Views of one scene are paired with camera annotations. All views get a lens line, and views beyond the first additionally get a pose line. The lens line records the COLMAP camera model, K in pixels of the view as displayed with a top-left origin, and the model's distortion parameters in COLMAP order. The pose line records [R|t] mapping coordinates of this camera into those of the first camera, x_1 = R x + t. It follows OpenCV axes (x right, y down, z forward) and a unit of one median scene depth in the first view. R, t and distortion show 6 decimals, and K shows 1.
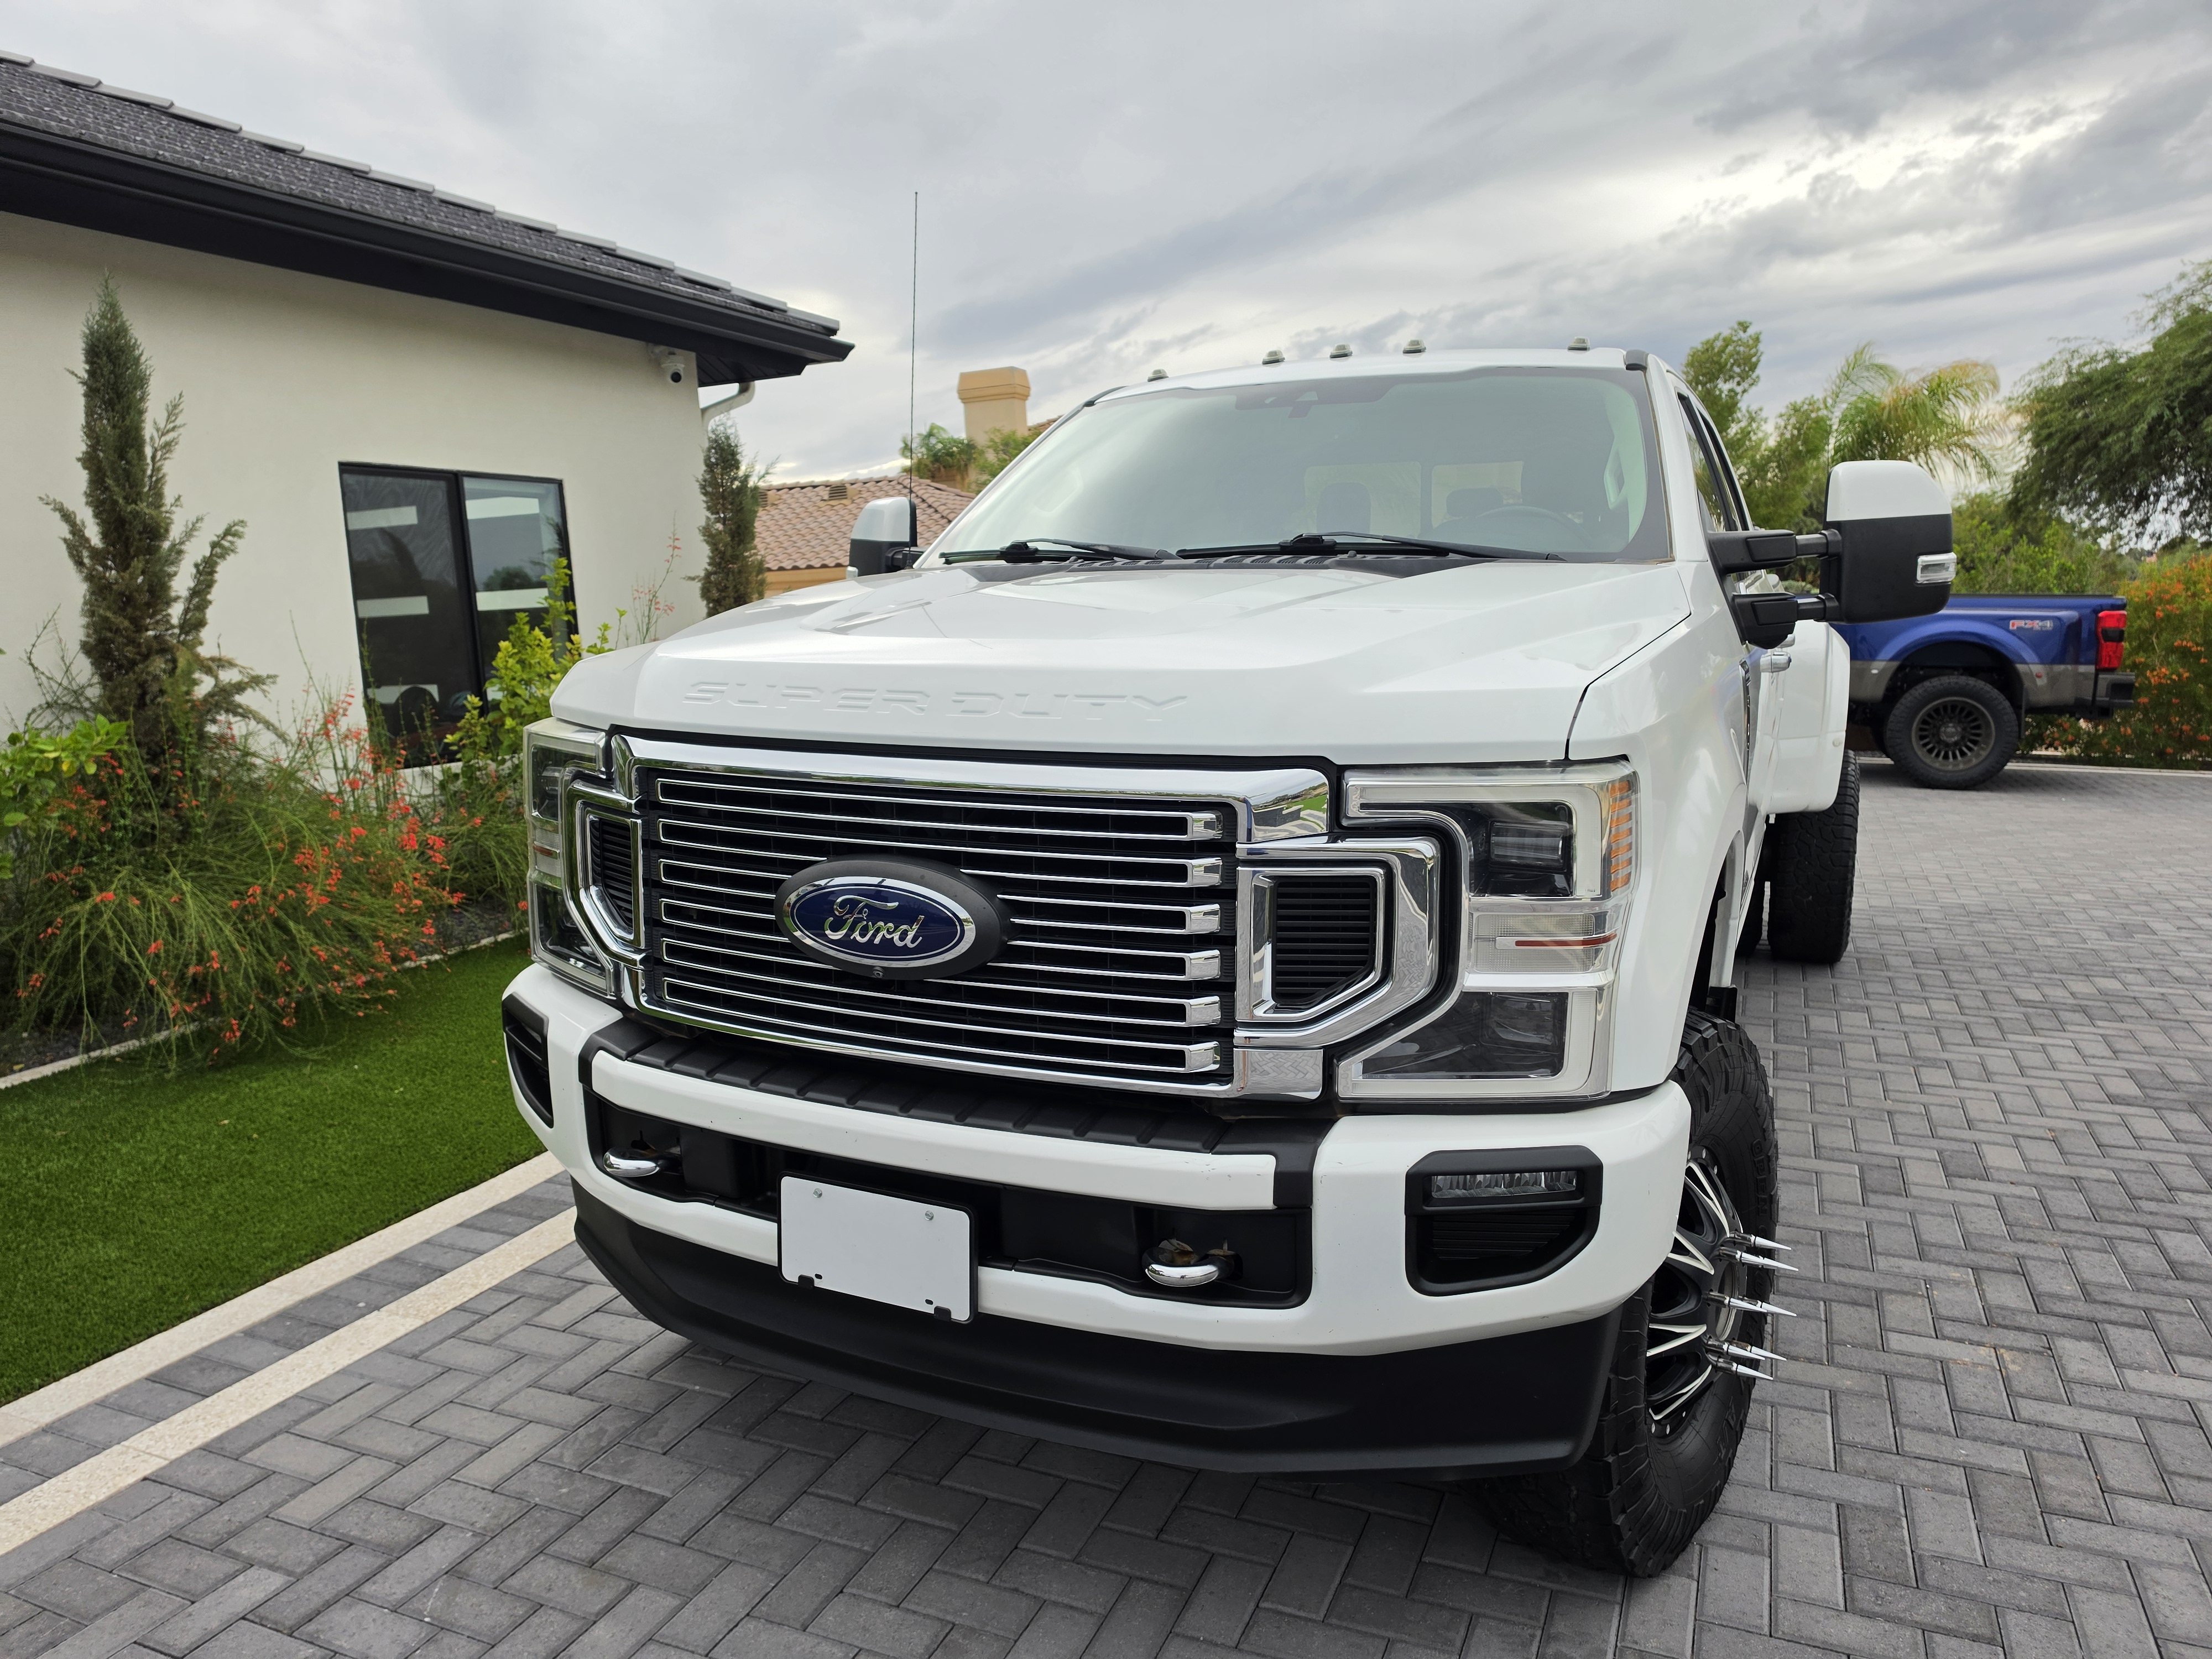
lens RADIAL K [[1530.4, 0, 1098.1], [0, 1530.4, 835.6], [0, 0, 1]] dist [0.008418, -0.001467]
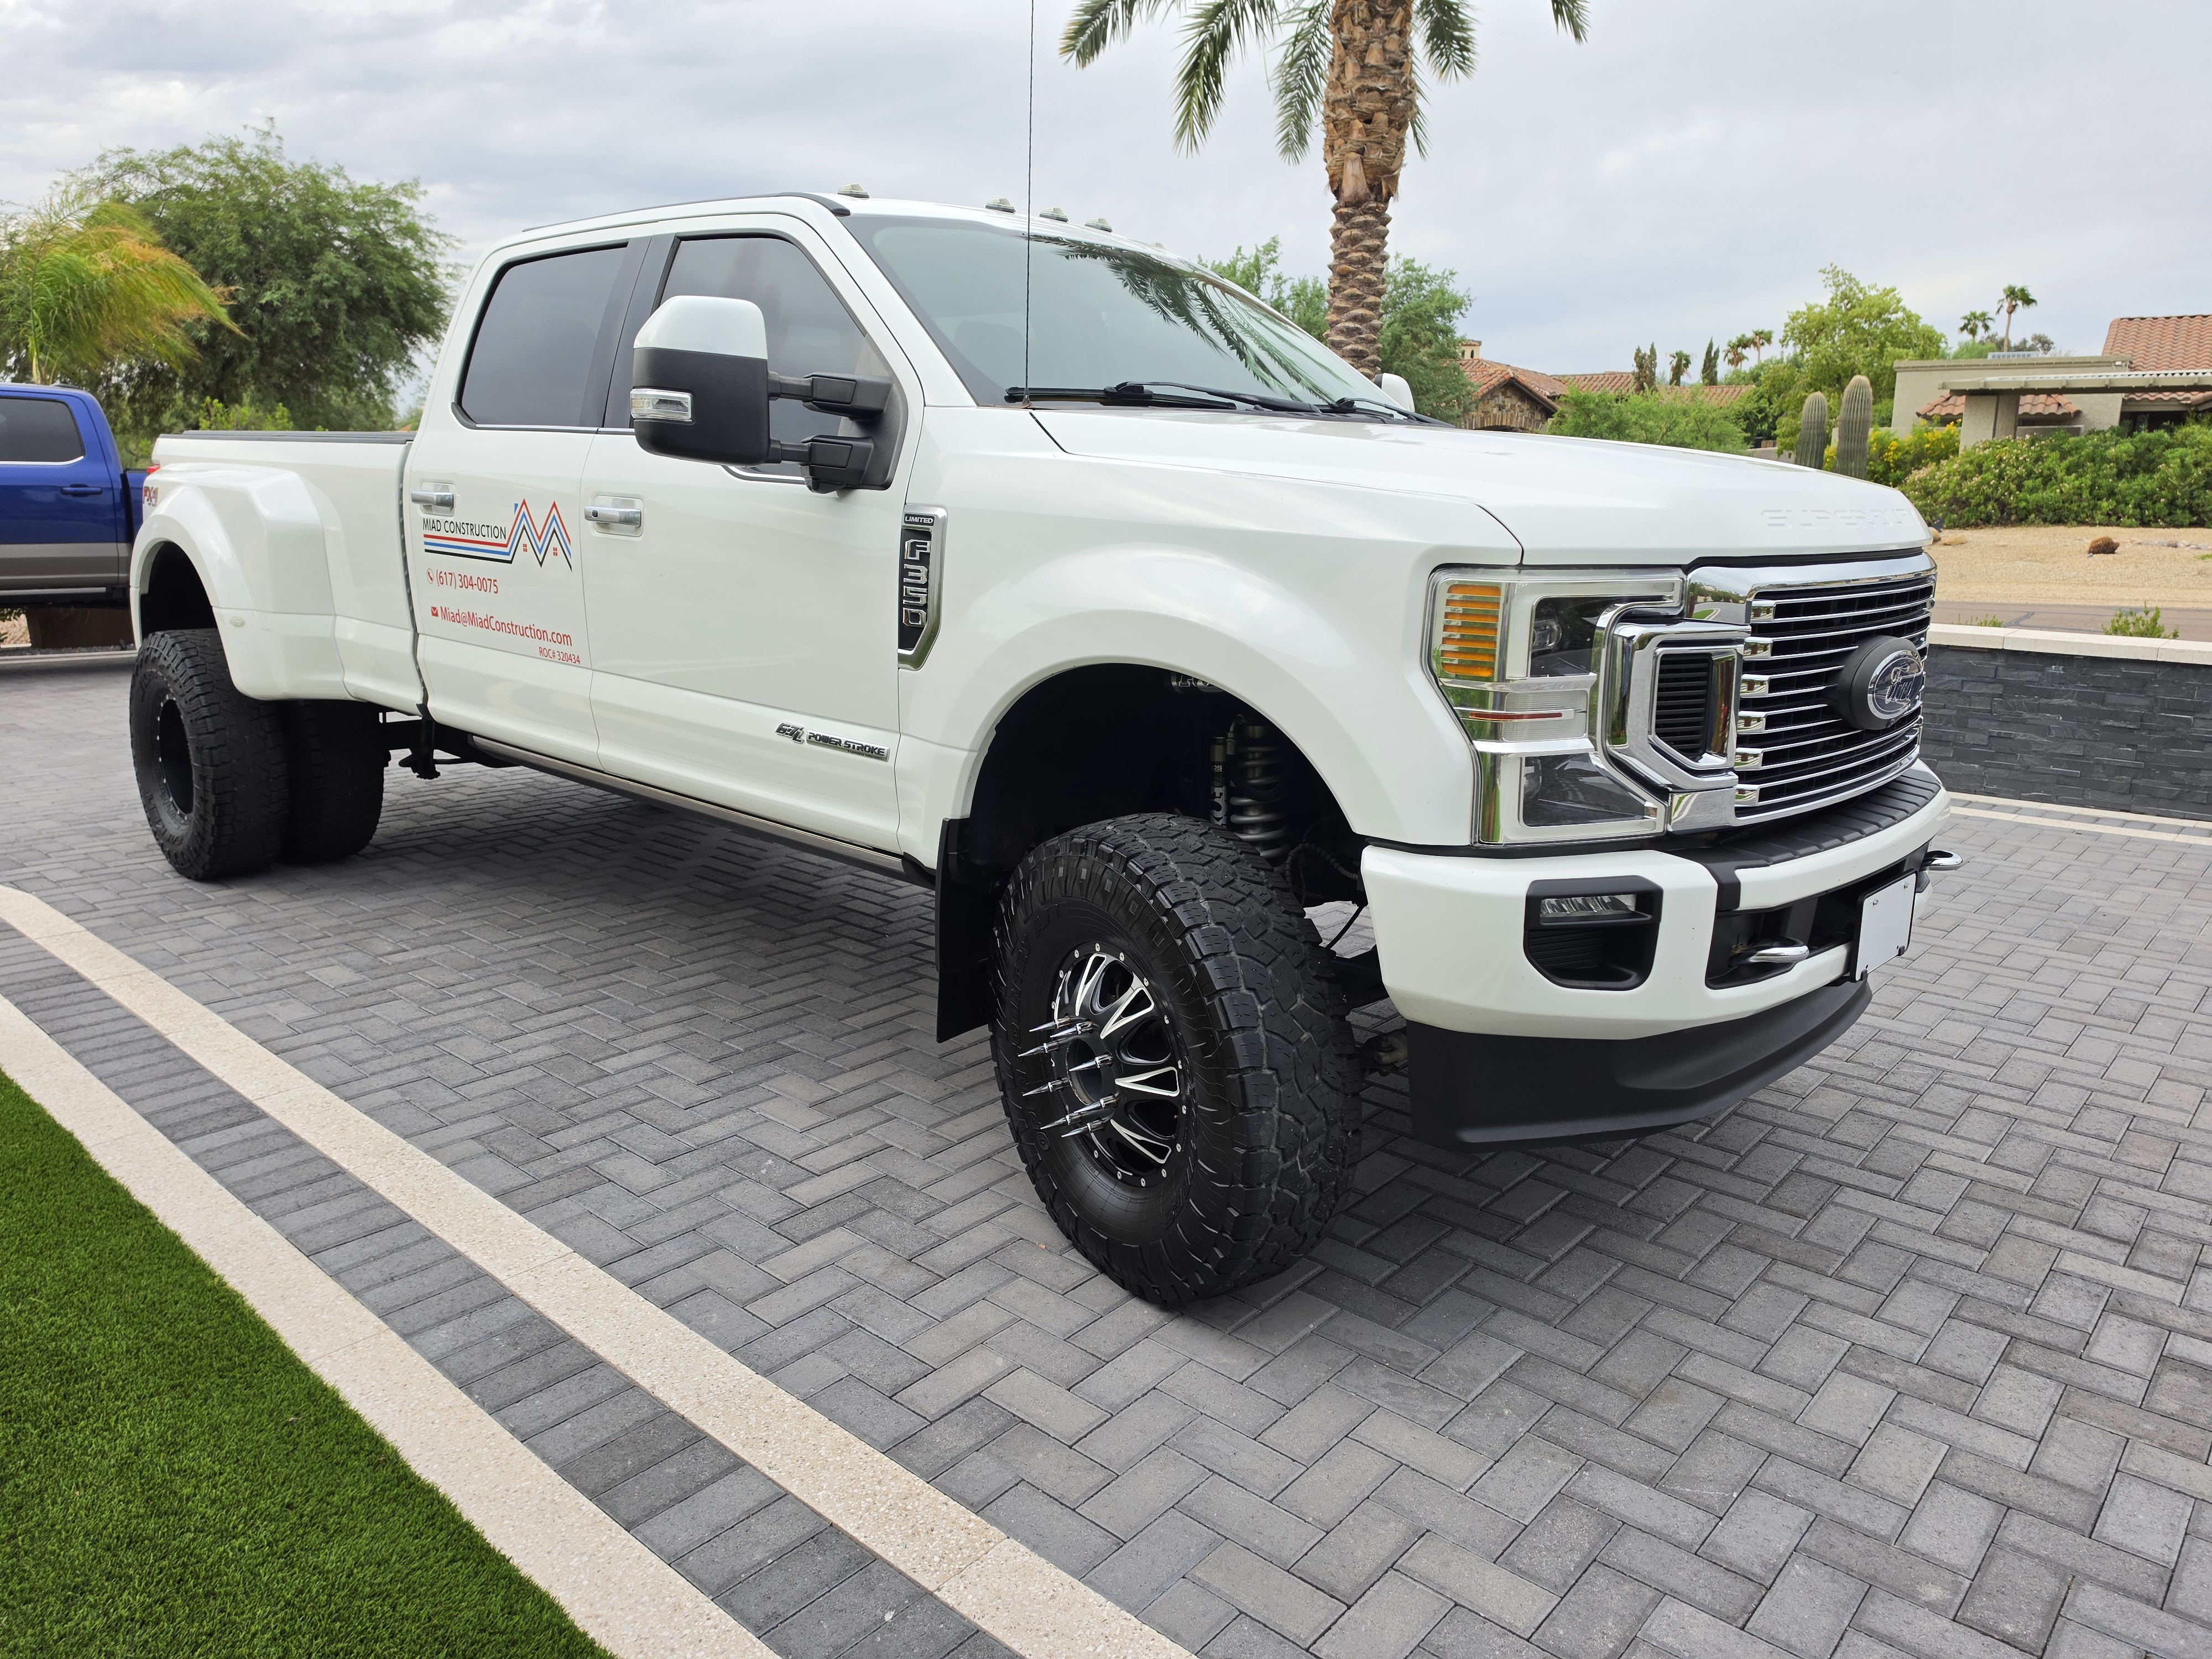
lens RADIAL K [[1530.4, 0, 1101.7], [0, 1530.4, 828.3], [0, 0, 1]] dist [0.008418, -0.001467]
pose [[0.305032, -0.209290, 0.929060, -1.173756], [0.126454, 0.975816, 0.178305, -0.110355], [-0.943909, 0.063094, 0.324120, 0.882080]]
